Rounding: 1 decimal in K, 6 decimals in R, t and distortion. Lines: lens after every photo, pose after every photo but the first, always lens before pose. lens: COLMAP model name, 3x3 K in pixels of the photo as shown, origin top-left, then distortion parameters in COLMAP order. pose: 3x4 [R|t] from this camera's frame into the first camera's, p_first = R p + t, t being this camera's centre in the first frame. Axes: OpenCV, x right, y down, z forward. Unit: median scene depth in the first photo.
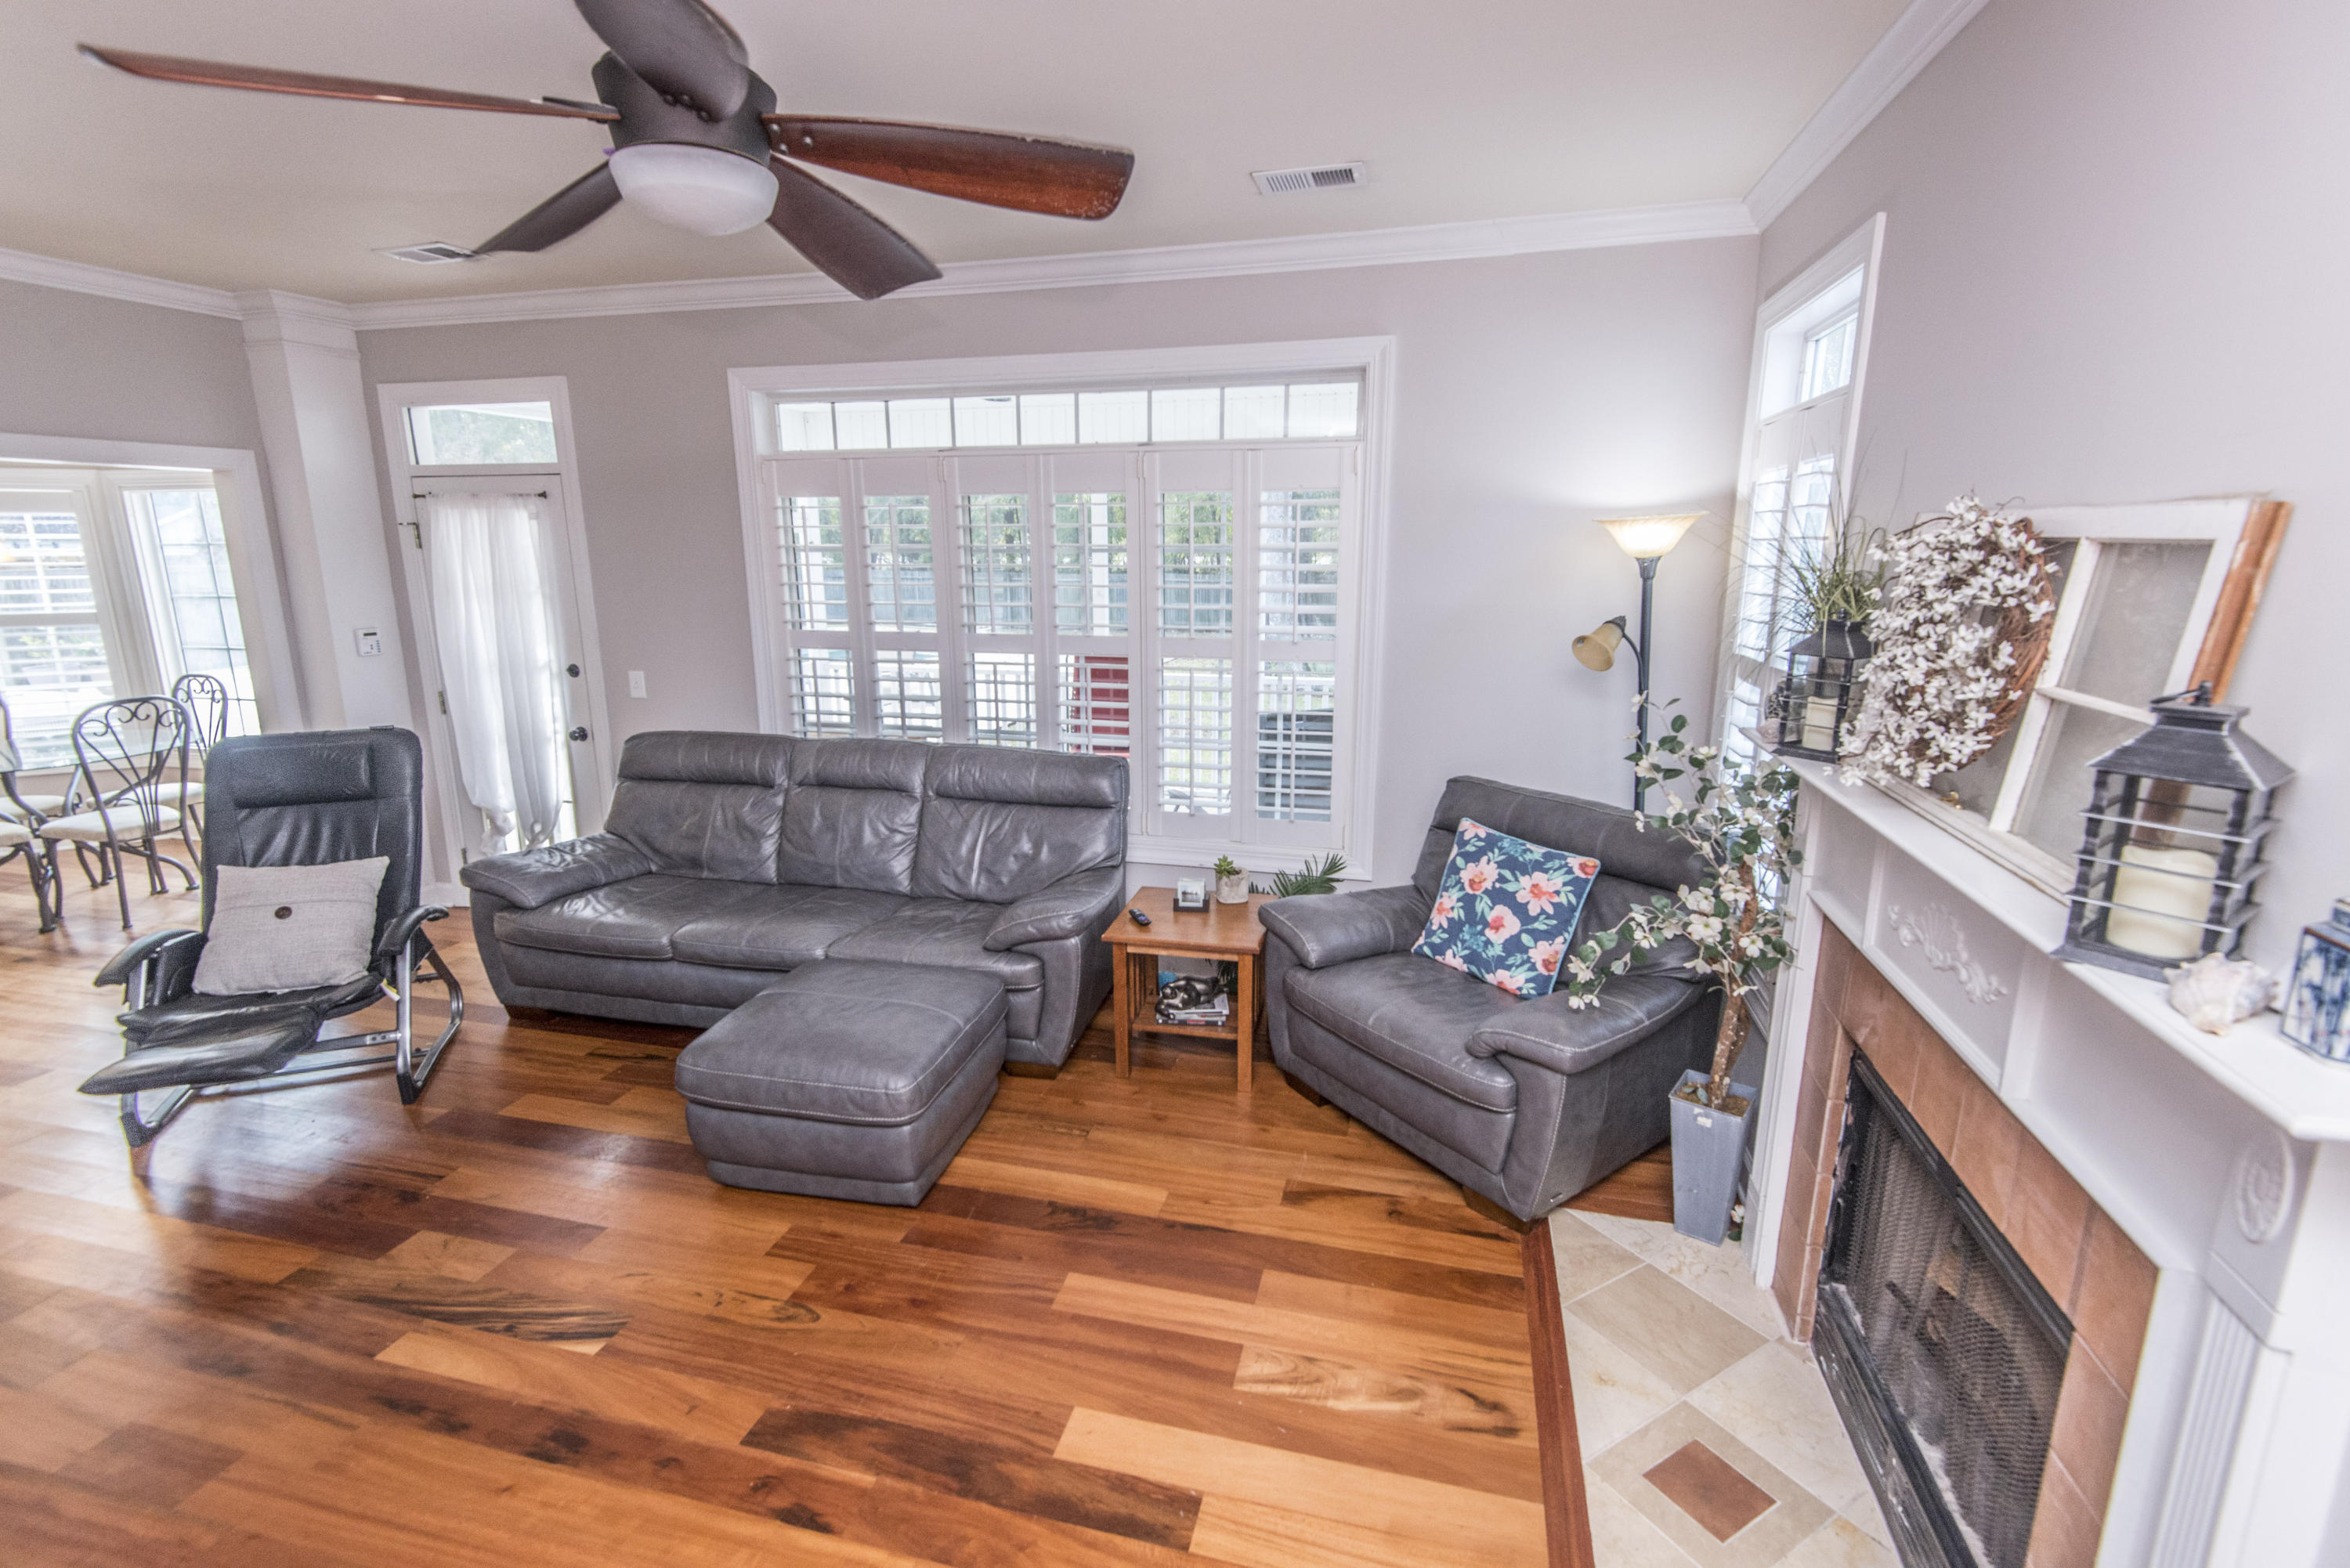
lens RADIAL K [[1067.8, 0, 1170.8], [0, 1067.8, 767.3], [0, 0, 1]] dist [0.030205, -0.014056]
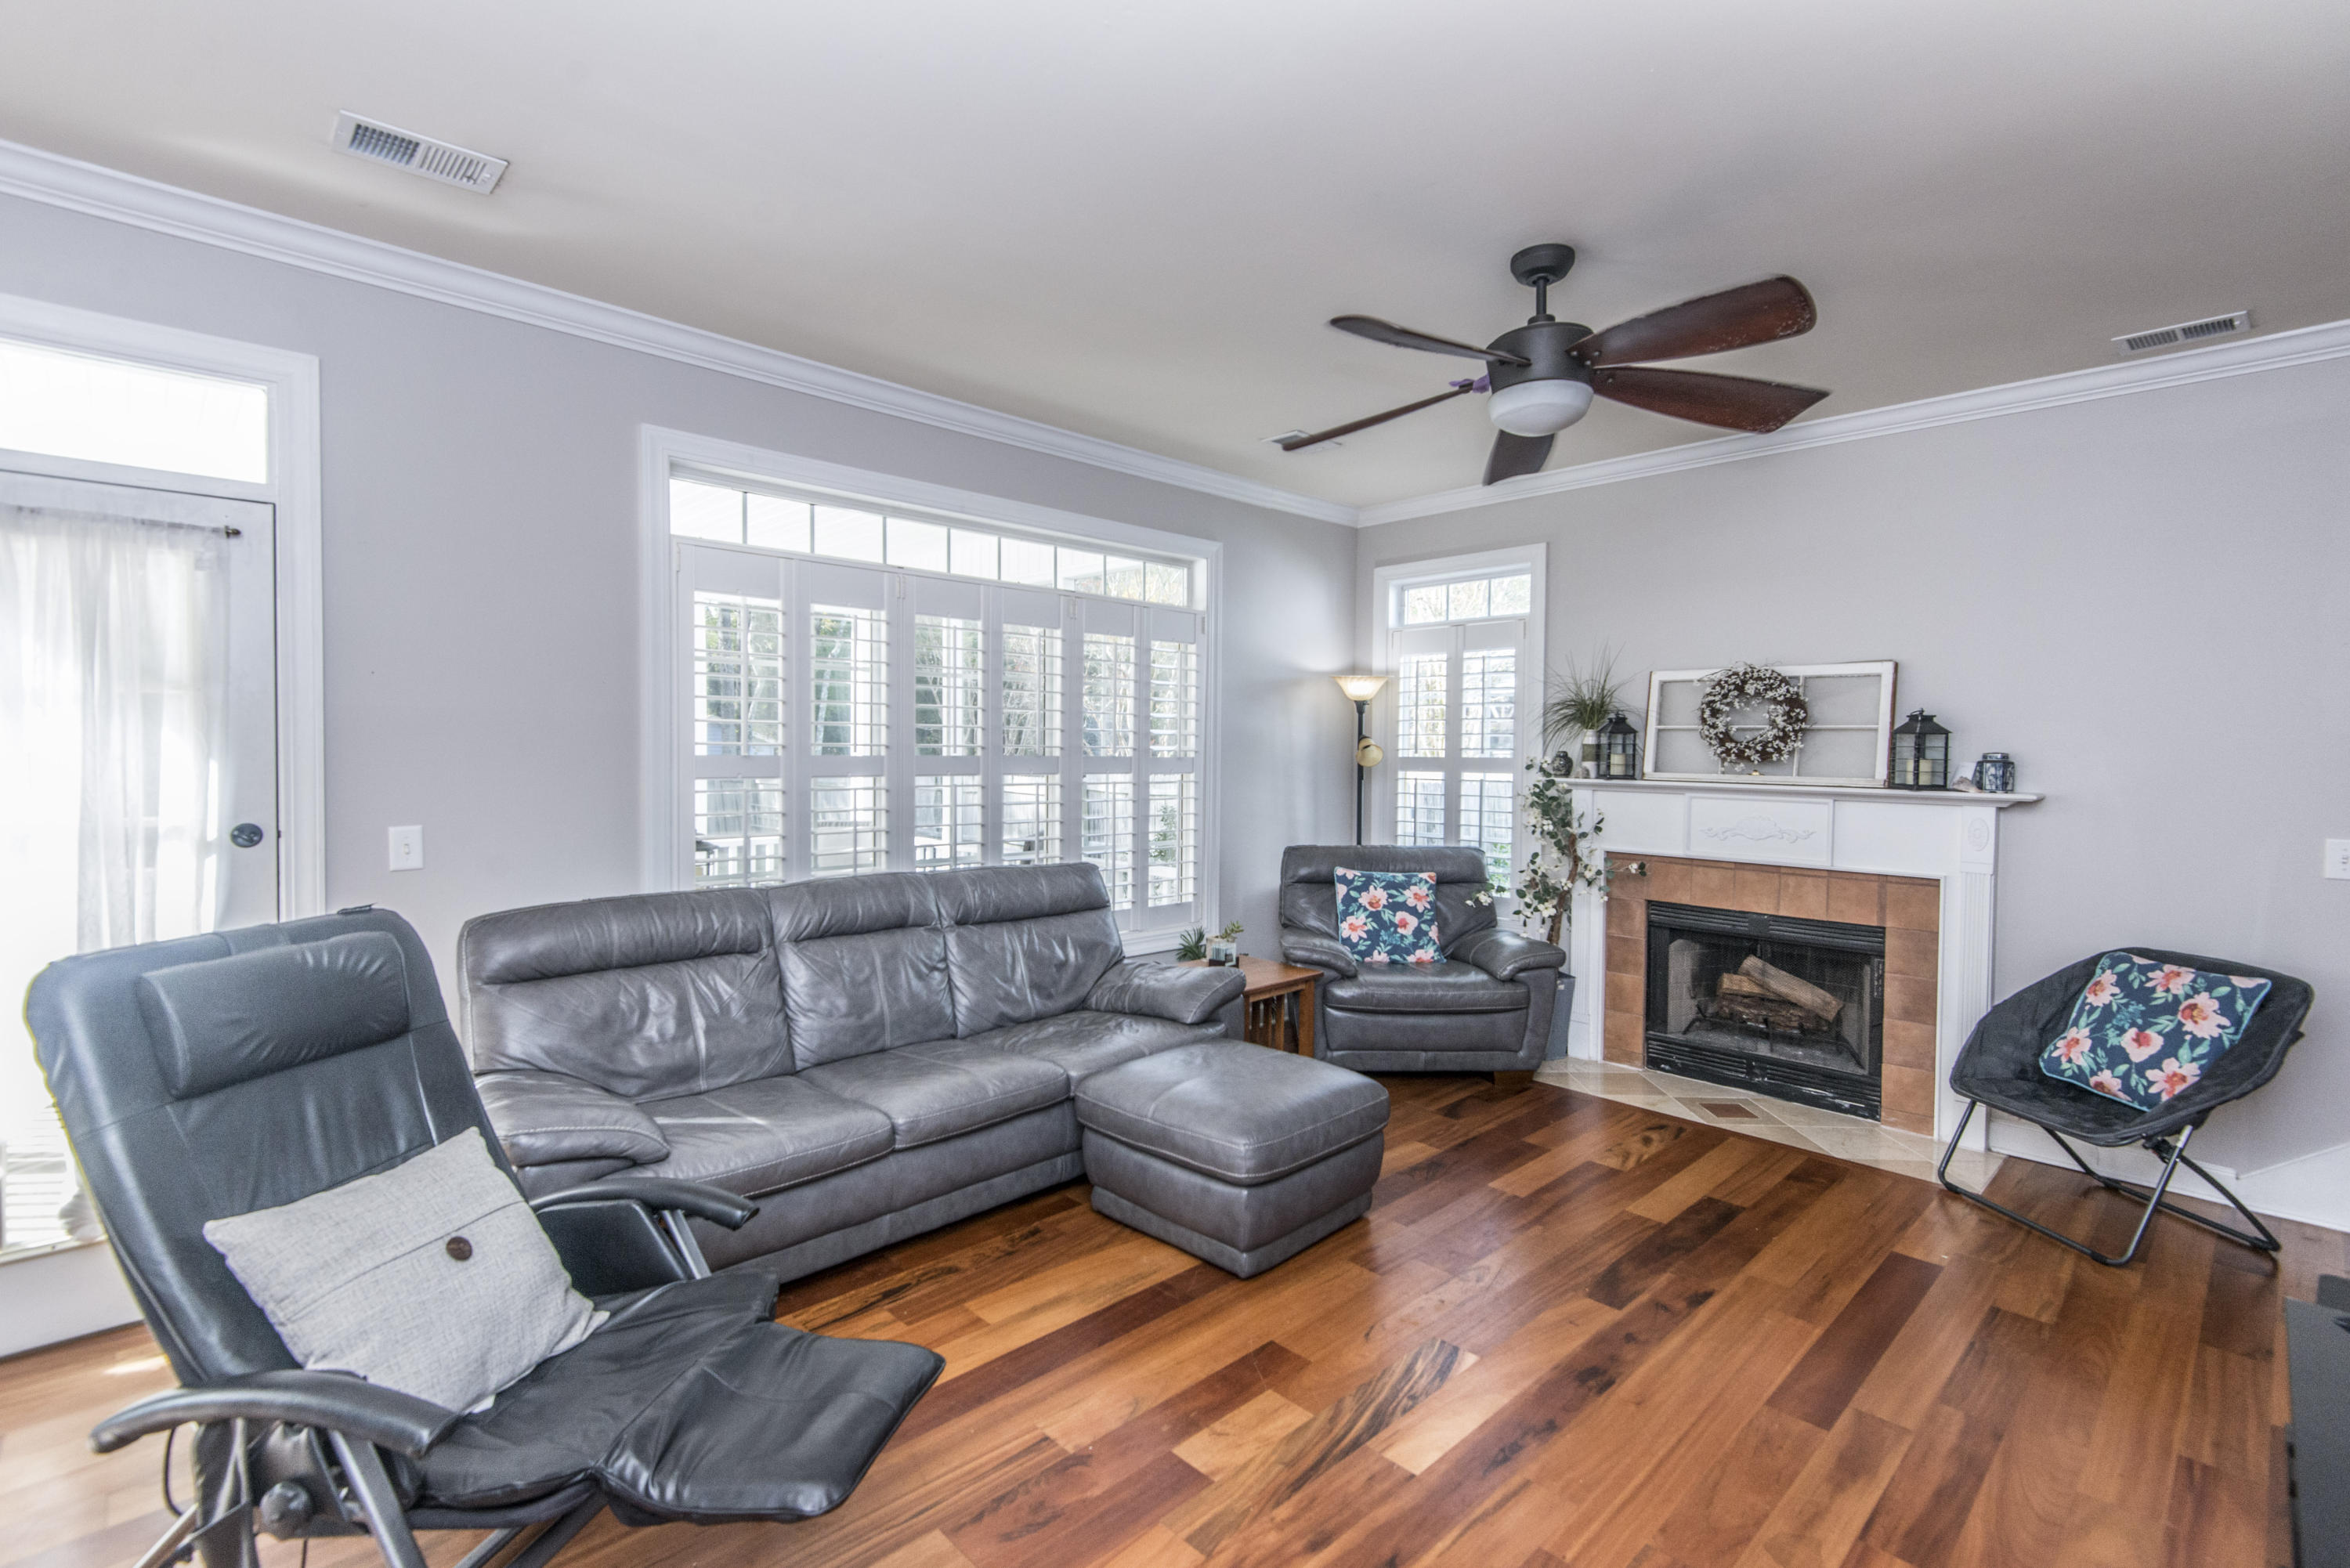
lens RADIAL K [[1067.8, 0, 1176.0], [0, 1067.8, 769.1], [0, 0, 1]] dist [0.030205, -0.014056]
pose [[0.523844, -0.010213, 0.851753, -1.077273], [0.165839, 0.982017, -0.090219, 0.011437], [-0.835515, 0.188515, 0.516117, 0.399371]]
